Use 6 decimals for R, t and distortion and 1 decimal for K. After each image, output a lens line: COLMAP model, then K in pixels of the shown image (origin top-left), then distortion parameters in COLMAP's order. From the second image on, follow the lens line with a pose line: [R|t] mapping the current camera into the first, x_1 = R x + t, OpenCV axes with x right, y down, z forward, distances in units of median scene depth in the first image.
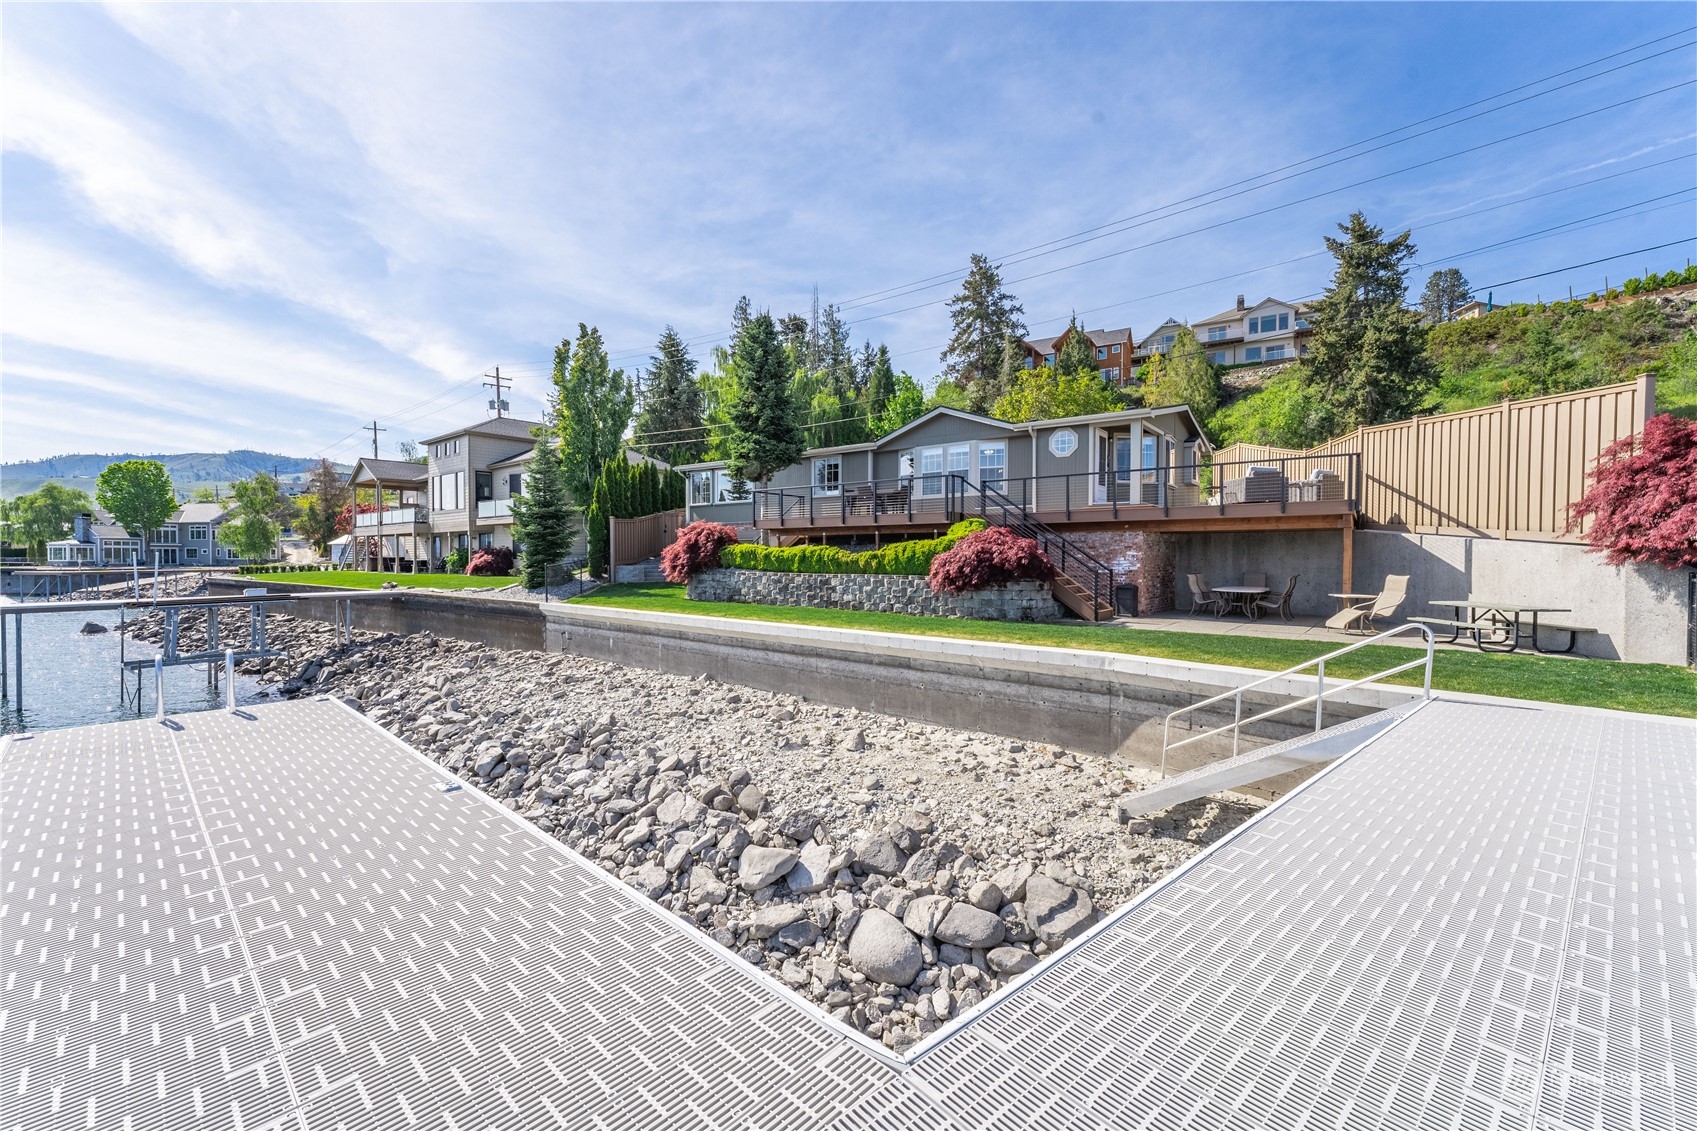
lens RADIAL K [[674.3, 0, 844.8], [0, 674.3, 557.2], [0, 0, 1]] dist [-0.003163, -0.000009]
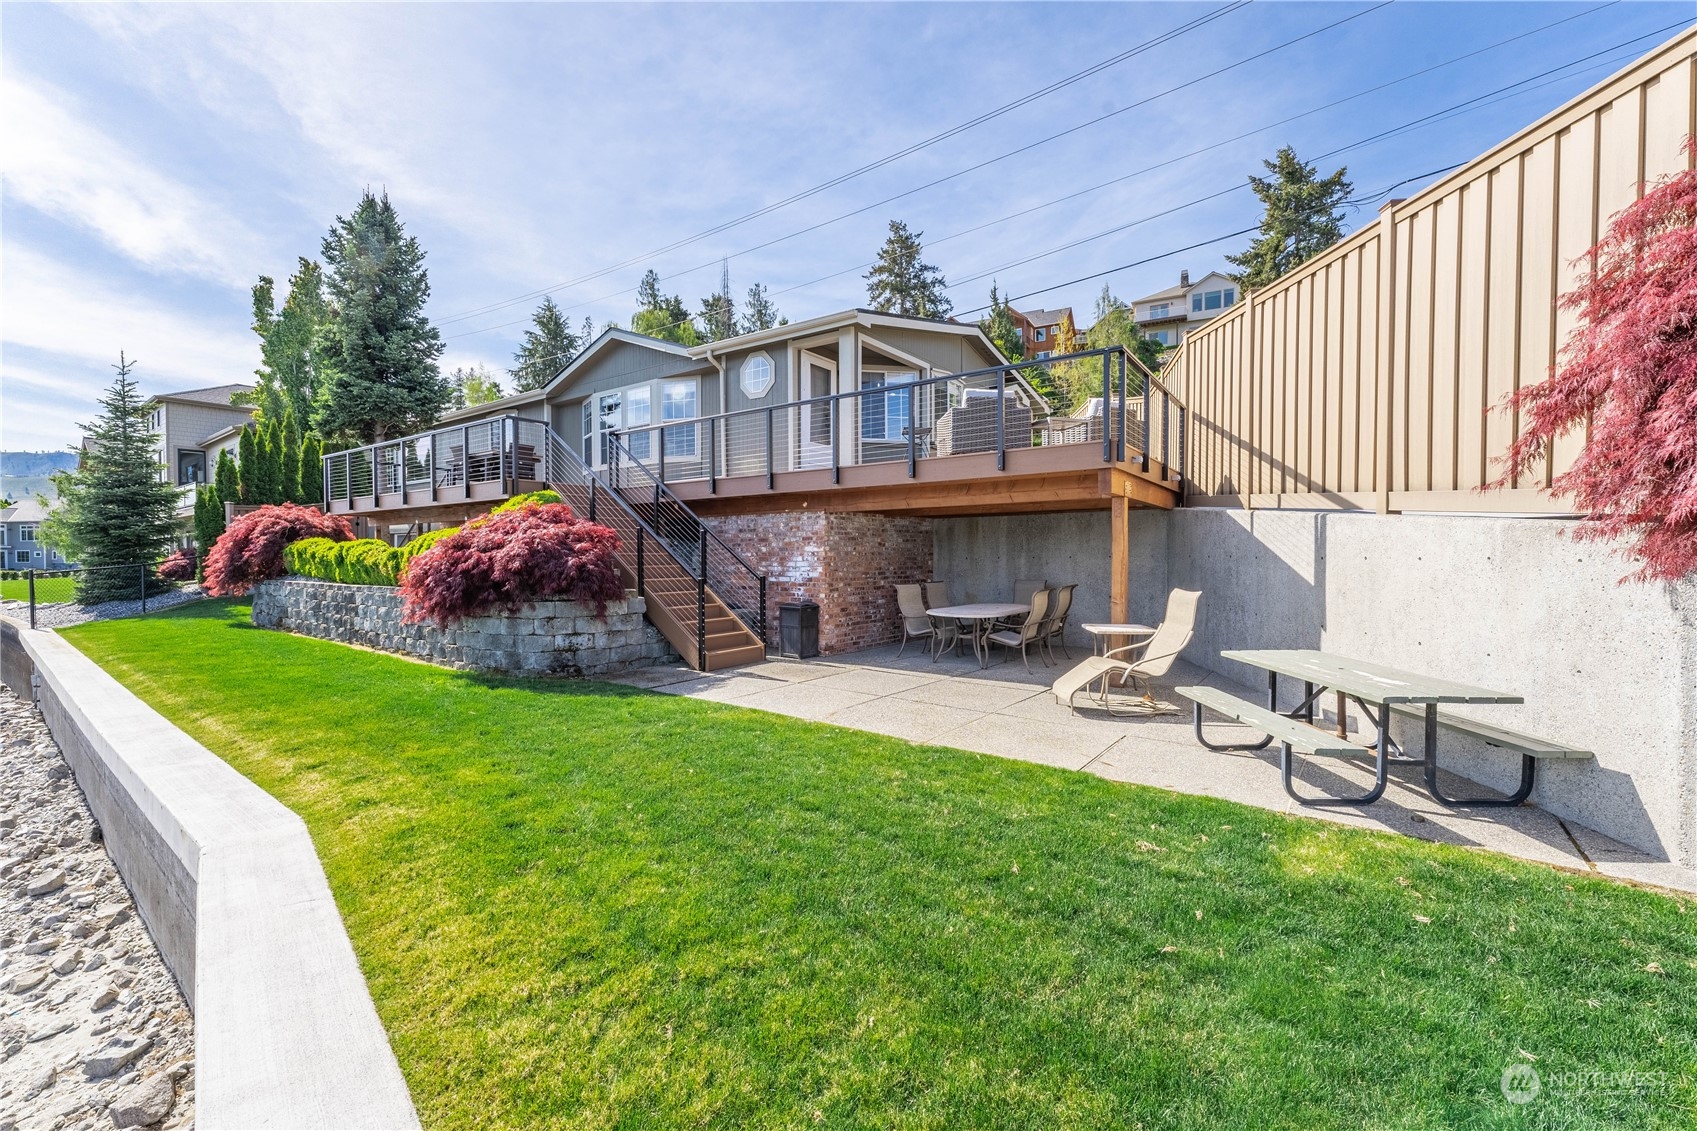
lens RADIAL K [[686.9, 0, 849.0], [0, 686.9, 555.3], [0, 0, 1]] dist [0.000968, 0.000310]
pose [[0.999184, -0.004046, 0.040193, 0.180106], [0.004192, 0.999985, -0.003555, 0.000730], [-0.040178, 0.003721, 0.999186, 0.164930]]
